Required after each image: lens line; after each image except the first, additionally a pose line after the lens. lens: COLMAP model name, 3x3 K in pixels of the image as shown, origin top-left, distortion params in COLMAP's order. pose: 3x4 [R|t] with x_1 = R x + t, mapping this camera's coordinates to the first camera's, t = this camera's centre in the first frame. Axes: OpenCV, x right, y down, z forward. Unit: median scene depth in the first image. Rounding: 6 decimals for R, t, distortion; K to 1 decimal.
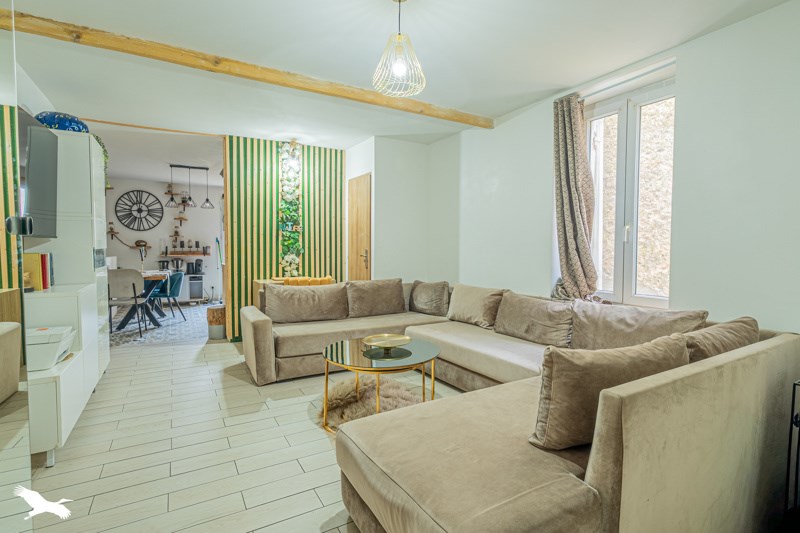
lens RADIAL K [[395.6, 0, 400.8], [0, 395.6, 263.4], [0, 0, 1]] dist [-0.000932, 0.000390]
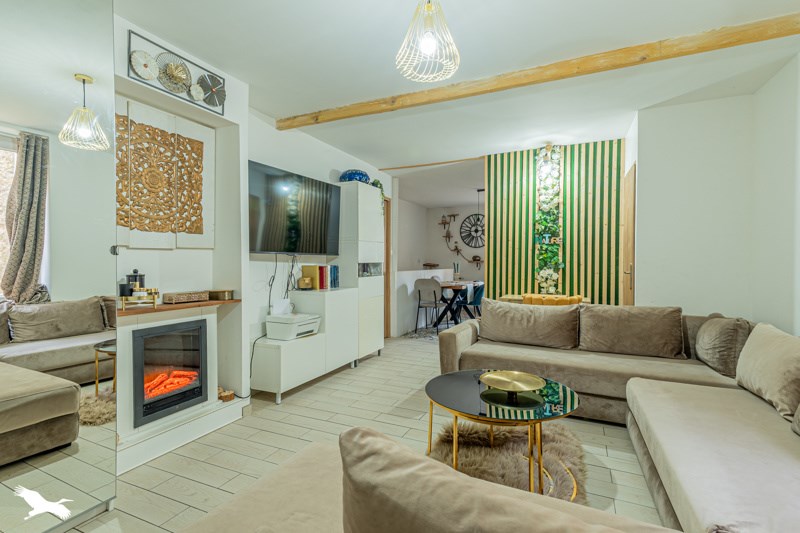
lens RADIAL K [[387.9, 0, 395.7], [0, 387.9, 264.6], [0, 0, 1]] dist [0.027961, -0.000737]
pose [[0.569606, 0.005594, -0.821899, 0.257207], [-0.032074, 0.999366, -0.015426, -0.008604], [0.821292, 0.035149, 0.569424, 0.202903]]
